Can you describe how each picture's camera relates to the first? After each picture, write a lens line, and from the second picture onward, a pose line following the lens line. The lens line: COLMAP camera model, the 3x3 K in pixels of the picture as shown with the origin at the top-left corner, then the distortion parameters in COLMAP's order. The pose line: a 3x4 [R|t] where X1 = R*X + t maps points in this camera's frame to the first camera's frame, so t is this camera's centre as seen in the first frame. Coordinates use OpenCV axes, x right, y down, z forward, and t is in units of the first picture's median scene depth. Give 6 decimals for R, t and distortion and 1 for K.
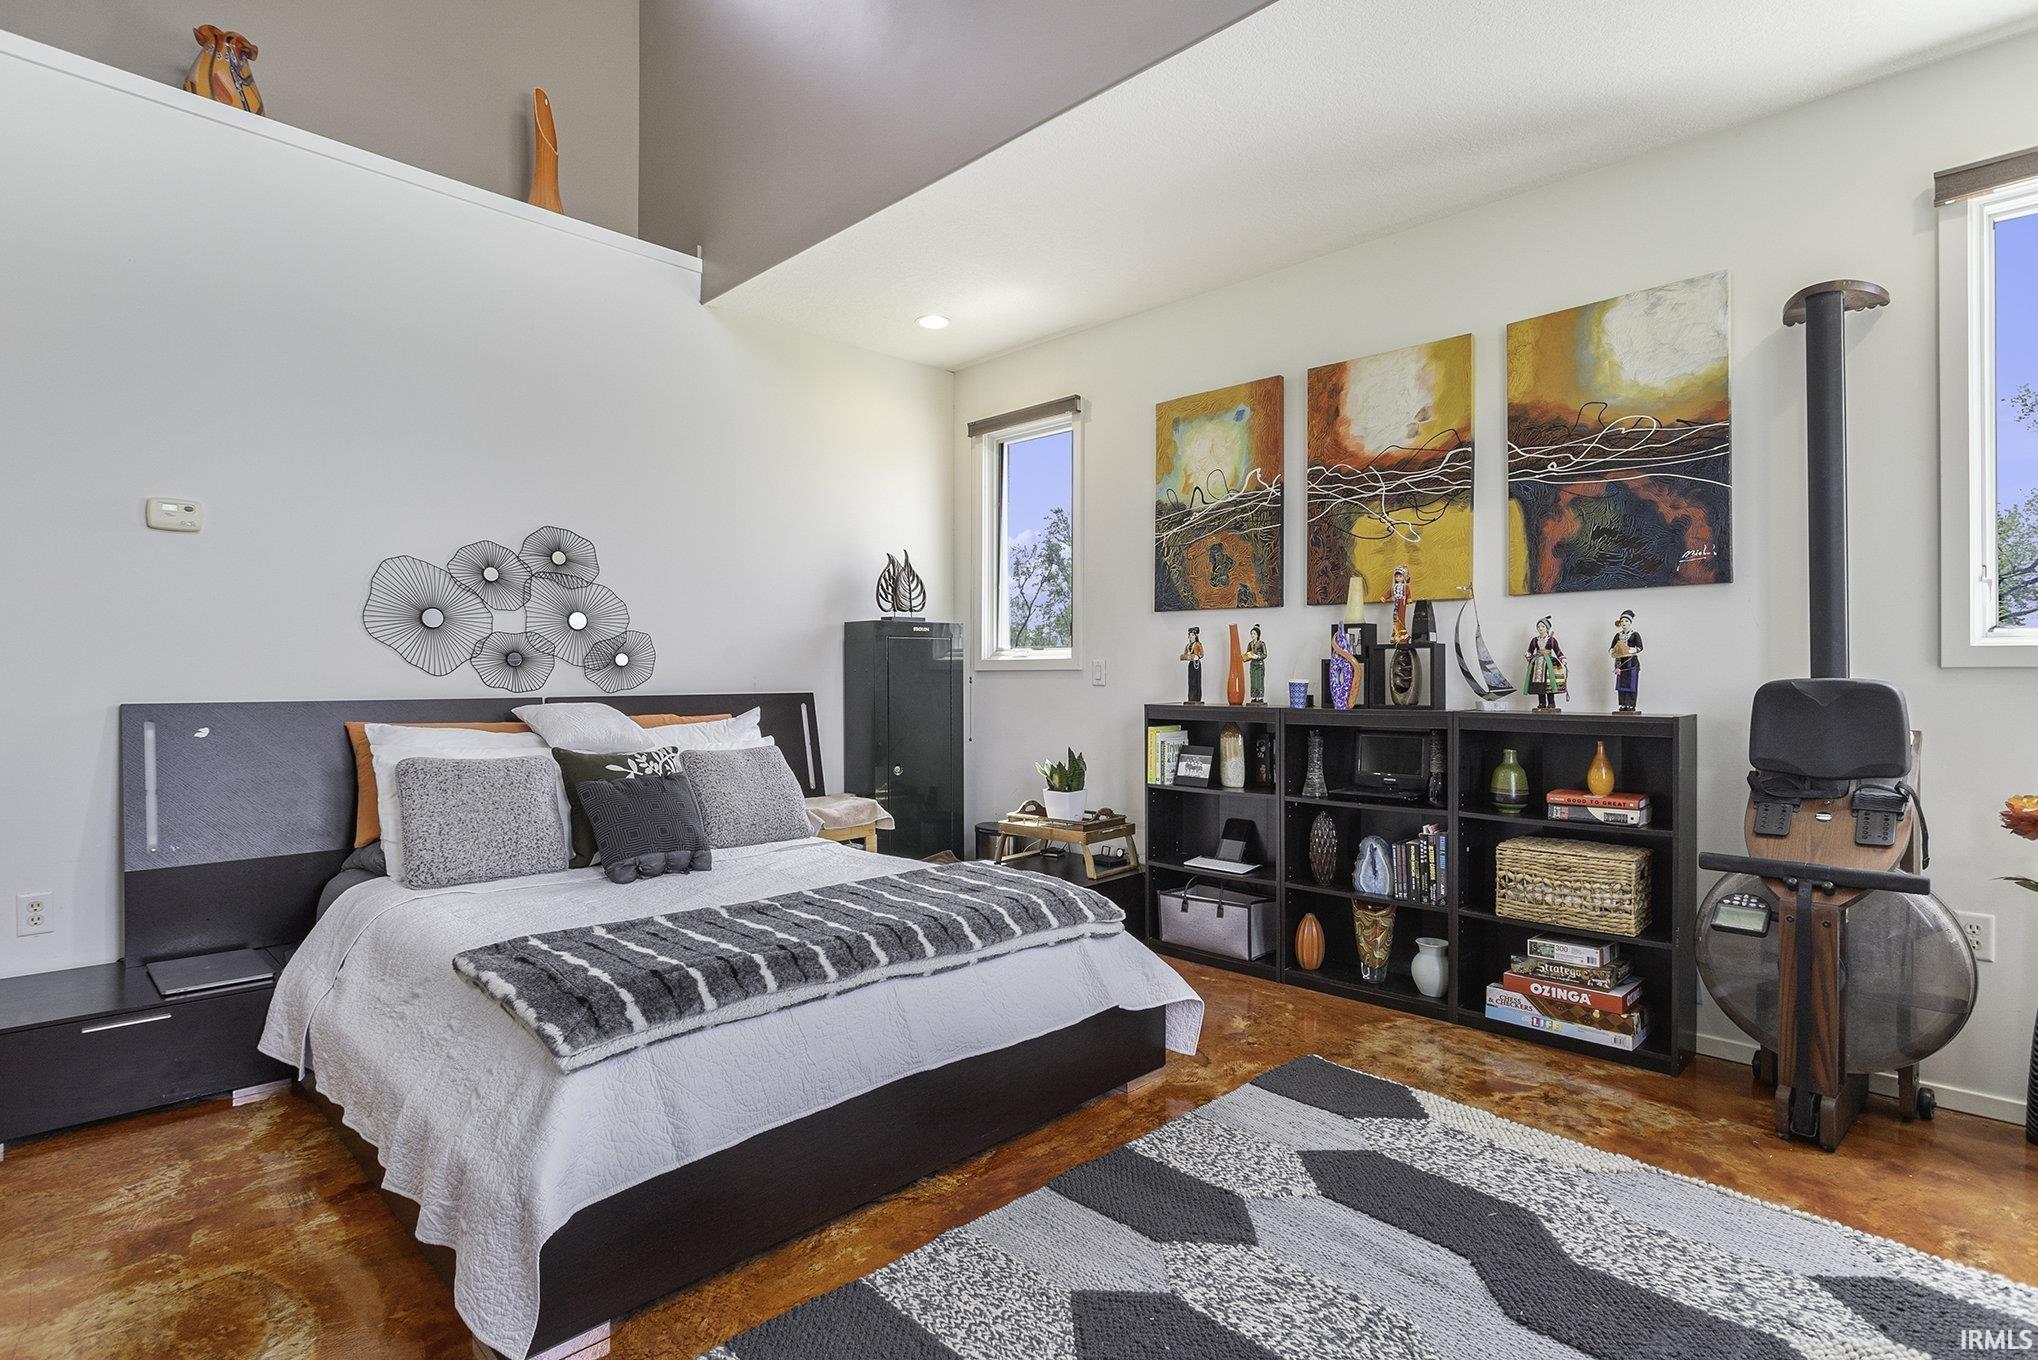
lens RADIAL K [[982.6, 0, 1025.6], [0, 982.6, 679.1], [0, 0, 1]] dist [0.008122, -0.001862]
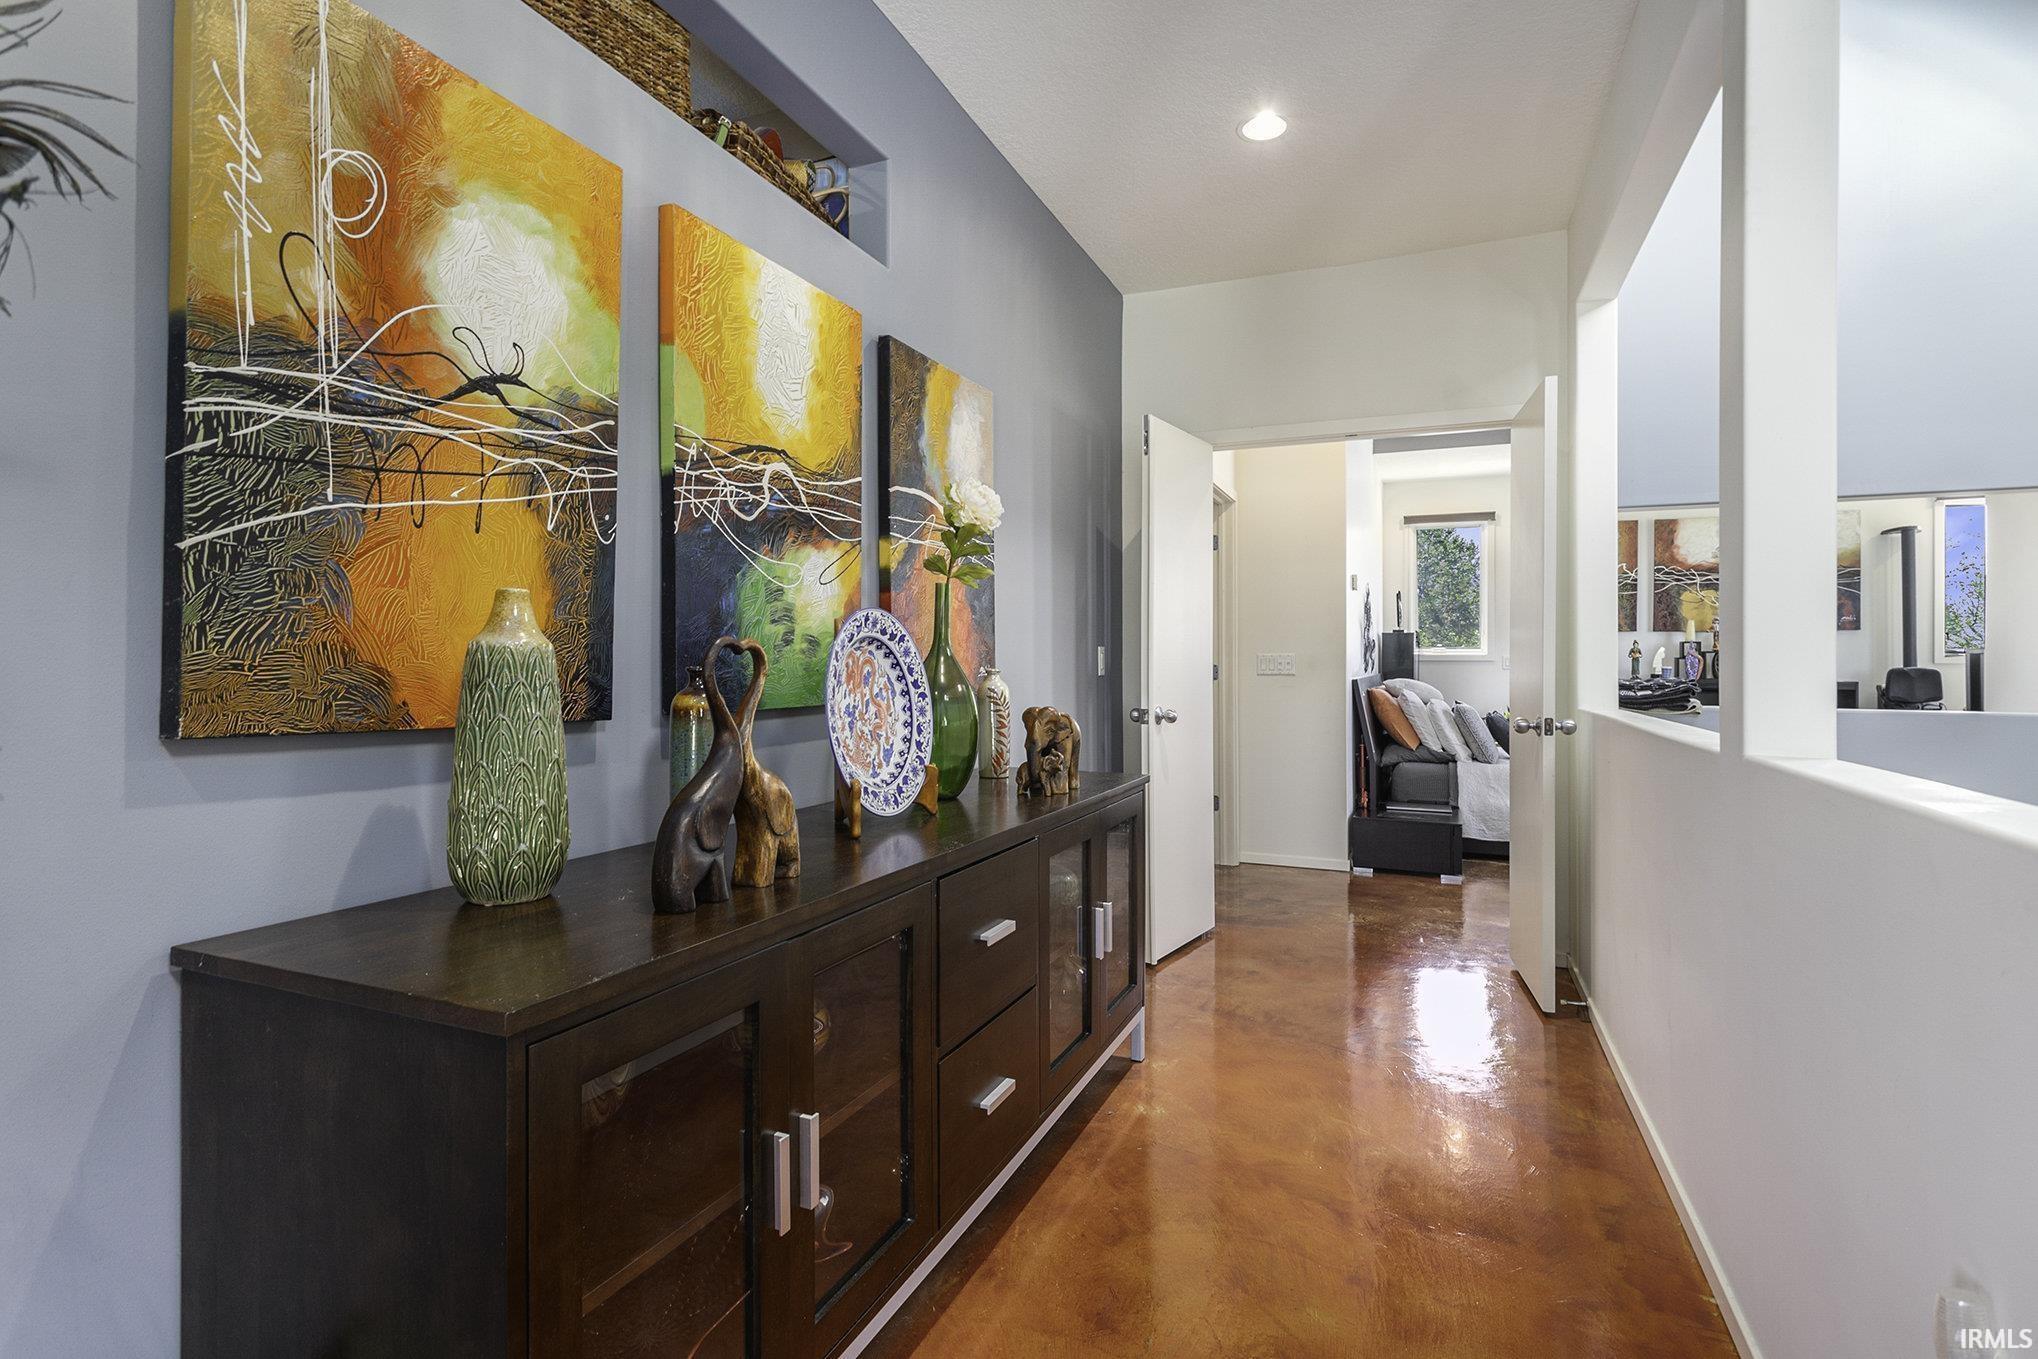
lens RADIAL K [[982.6, 0, 1010.8], [0, 982.6, 673.1], [0, 0, 1]] dist [0.008122, -0.001862]
pose [[0.938239, 0.001017, 0.345987, -1.834653], [-0.005251, 0.999922, 0.011299, -0.001438], [-0.345949, -0.012418, 0.938171, -0.539328]]
